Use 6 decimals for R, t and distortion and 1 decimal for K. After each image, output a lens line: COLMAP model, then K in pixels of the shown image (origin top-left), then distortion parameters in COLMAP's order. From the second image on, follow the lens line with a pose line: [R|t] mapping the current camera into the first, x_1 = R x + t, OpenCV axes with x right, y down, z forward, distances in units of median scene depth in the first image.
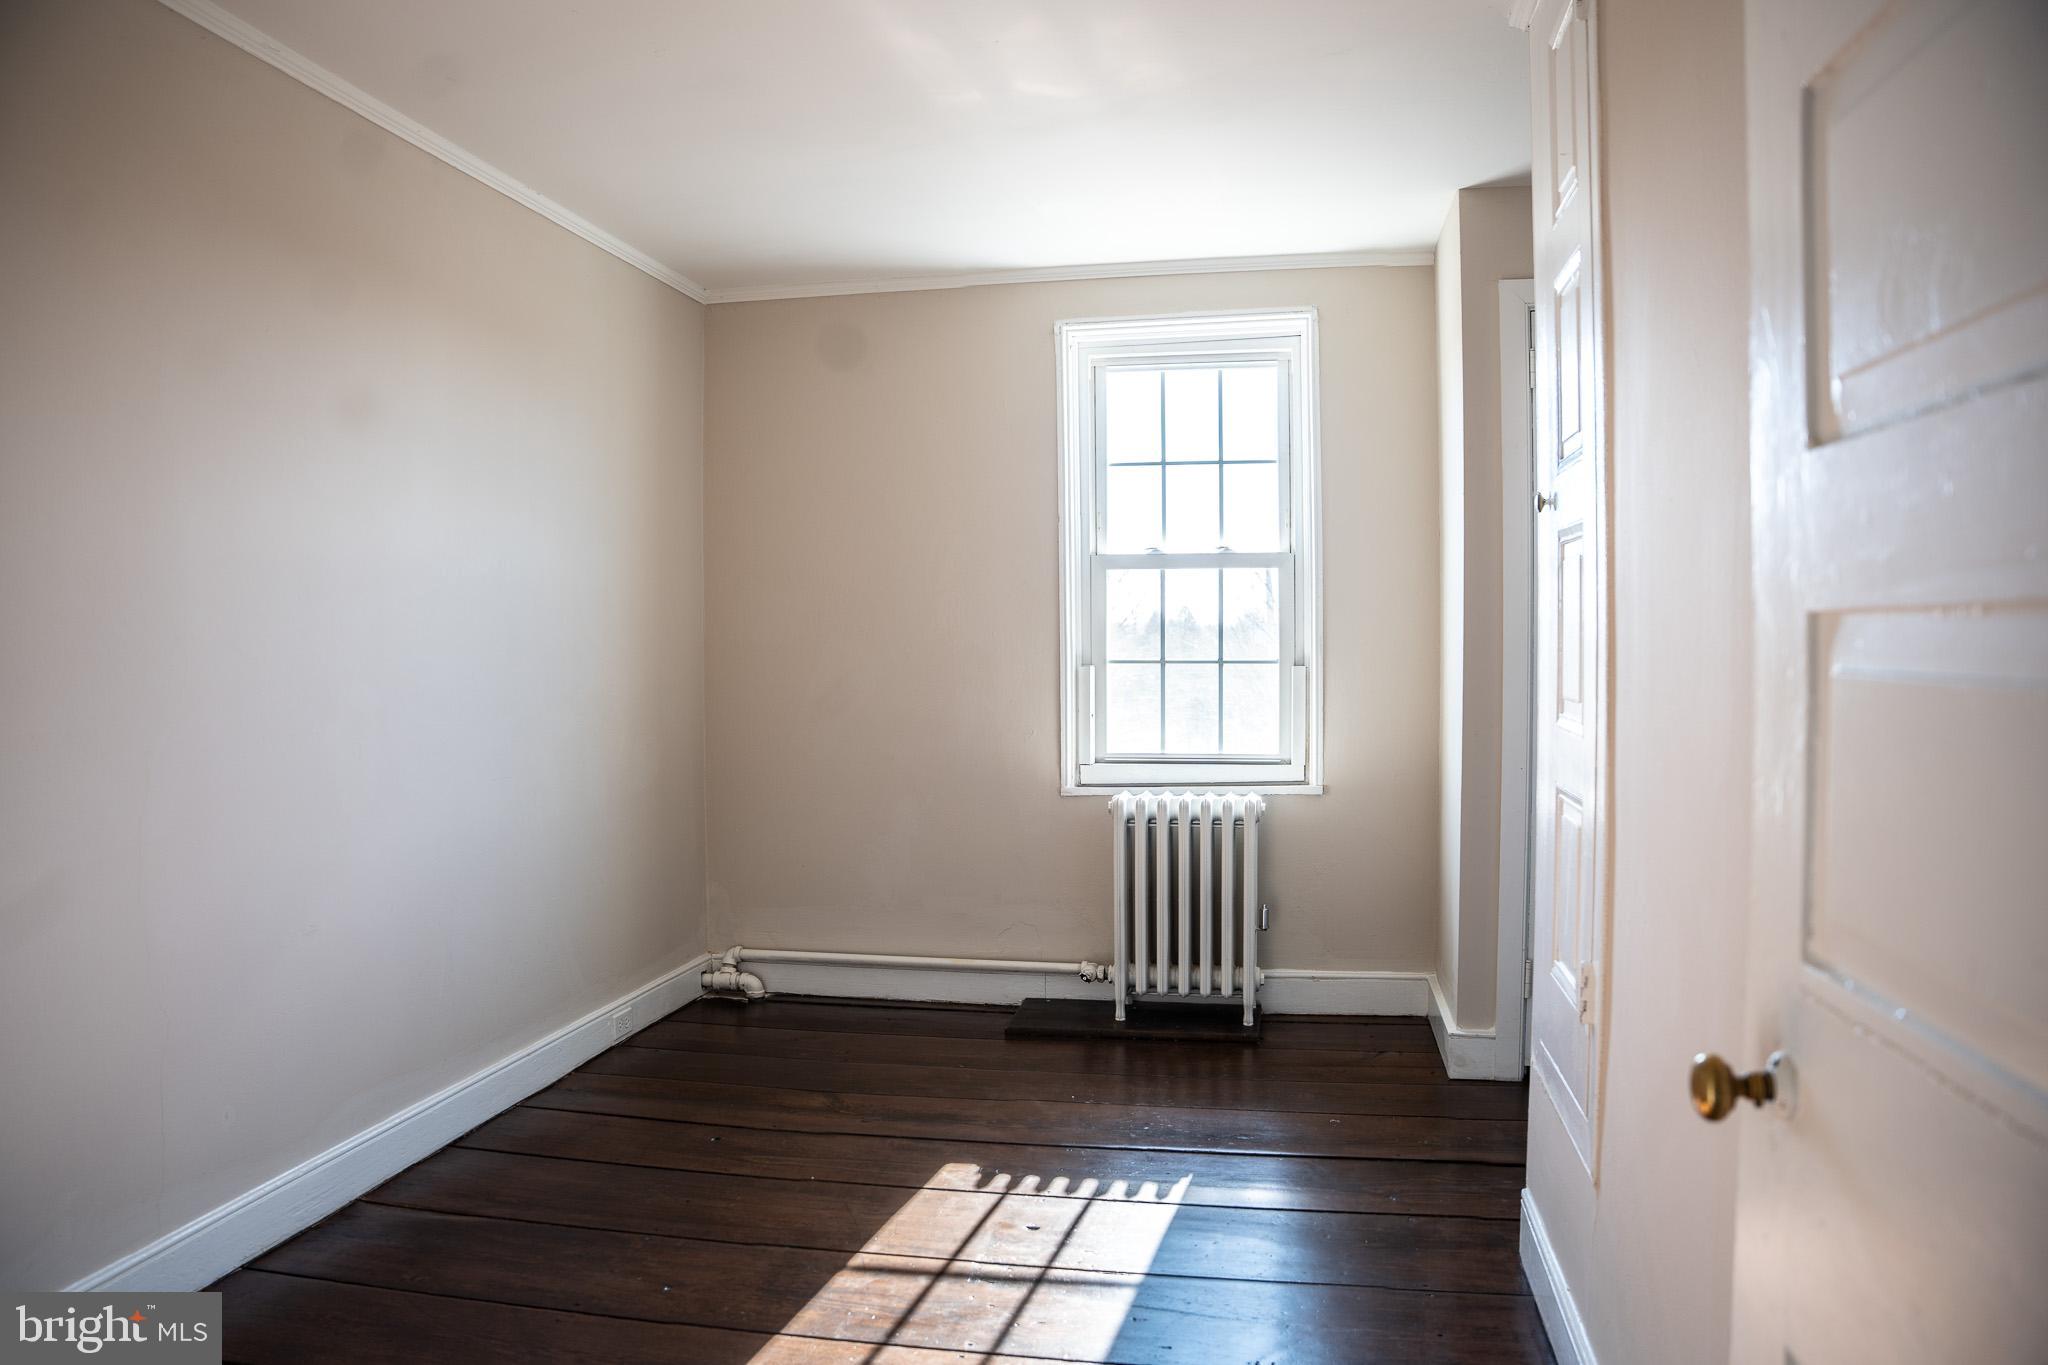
lens RADIAL K [[1377.6, 0, 1051.8], [0, 1377.6, 729.3], [0, 0, 1]] dist [-0.173289, 0.120709]
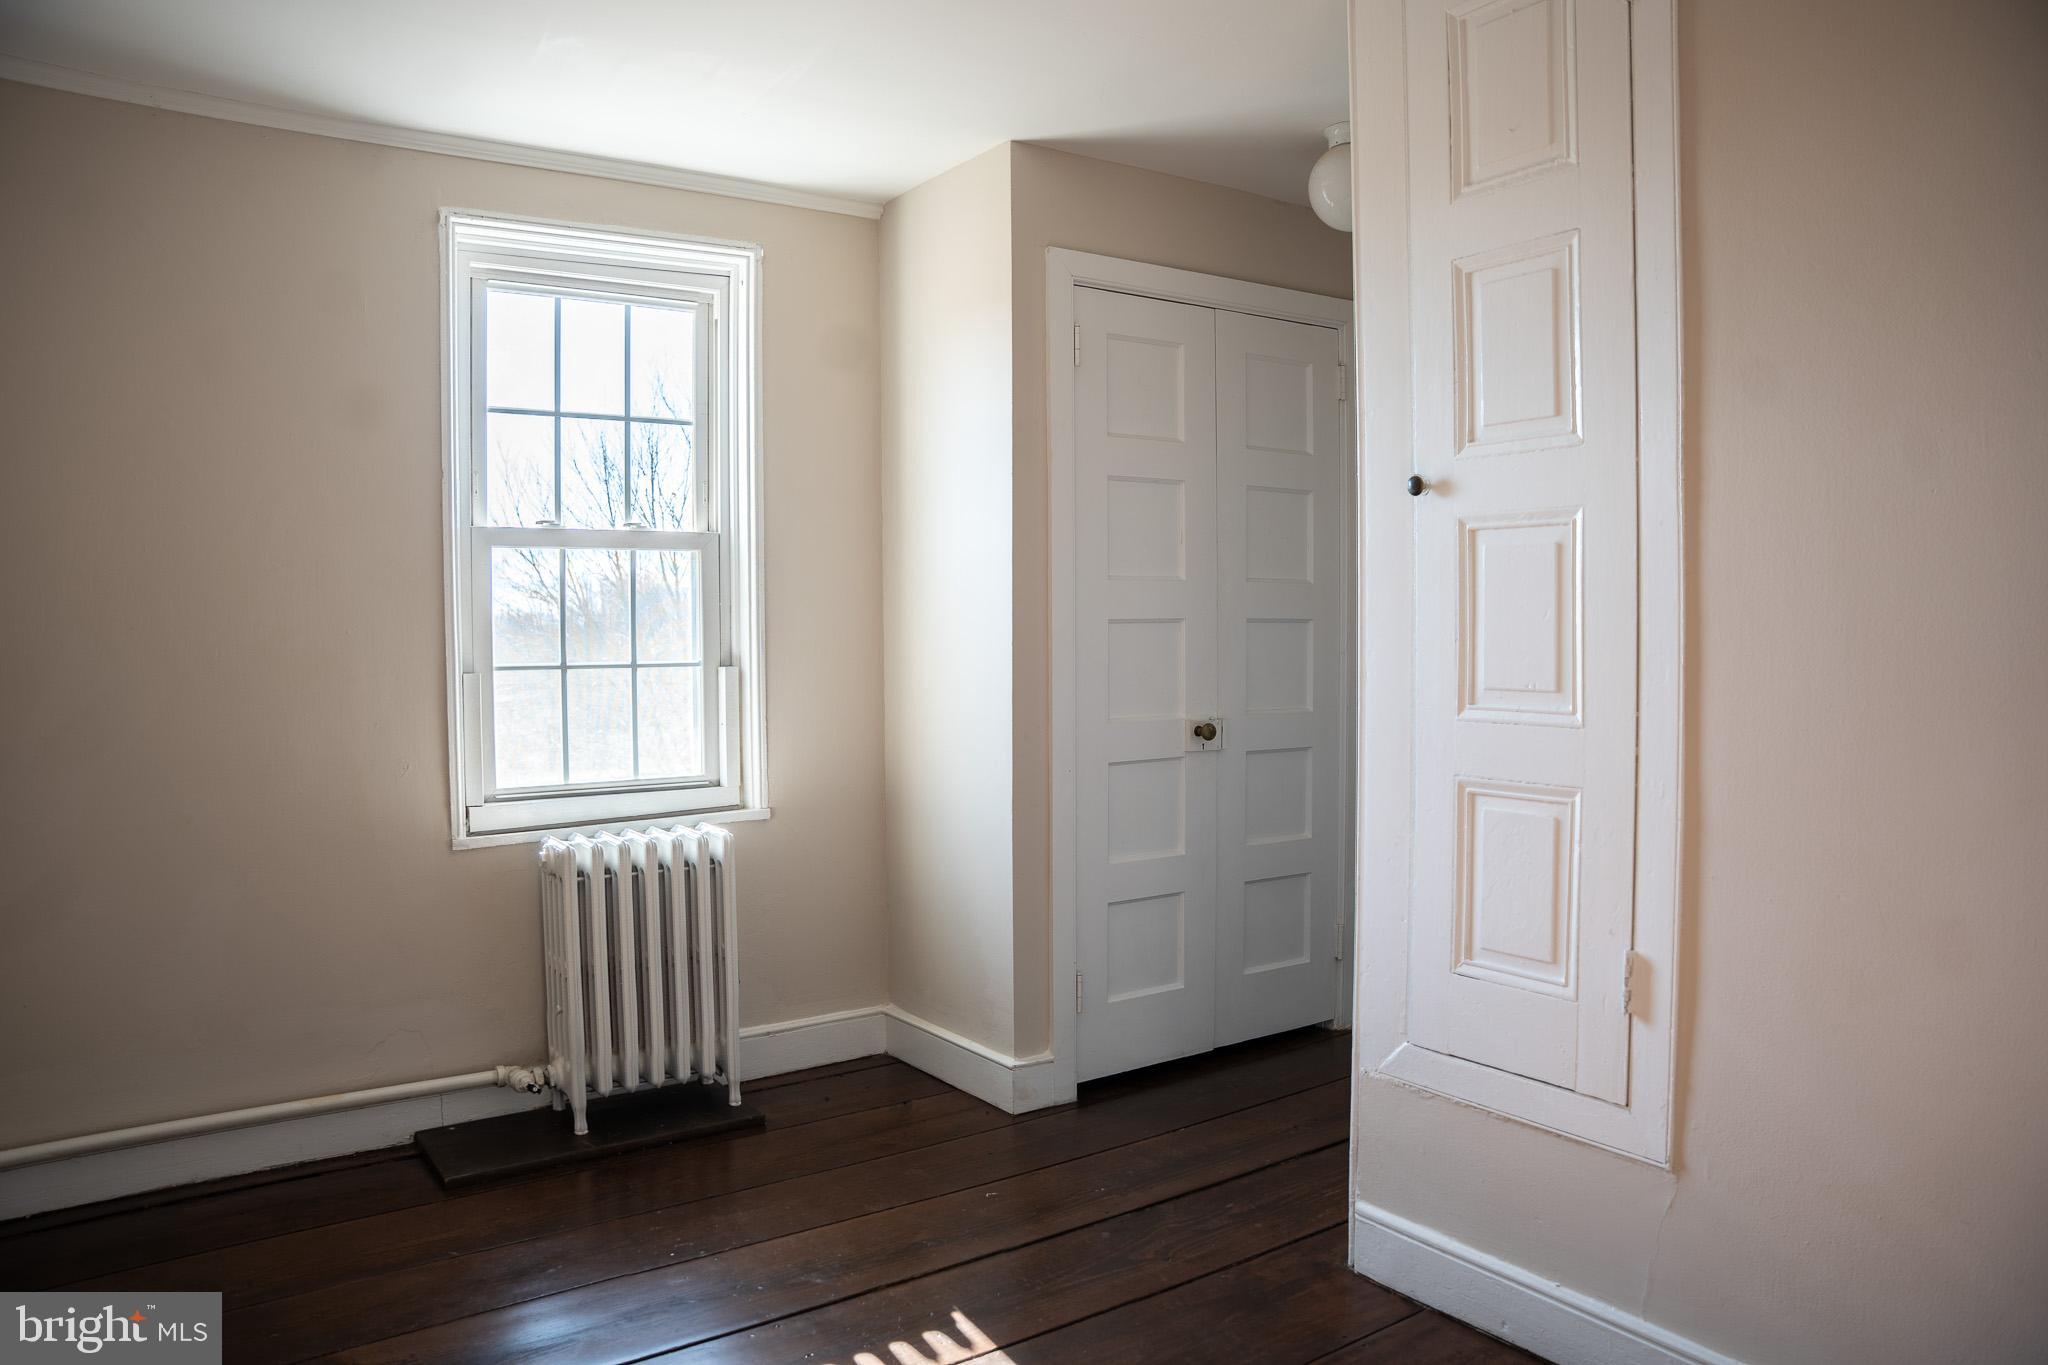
lens RADIAL K [[1377.6, 0, 1051.8], [0, 1377.6, 729.3], [0, 0, 1]] dist [-0.173289, 0.120709]
pose [[0.712951, -0.046729, 0.699656, -0.261775], [0.049176, 0.998652, 0.016588, -0.012887], [-0.699488, 0.022580, 0.714288, 0.260256]]
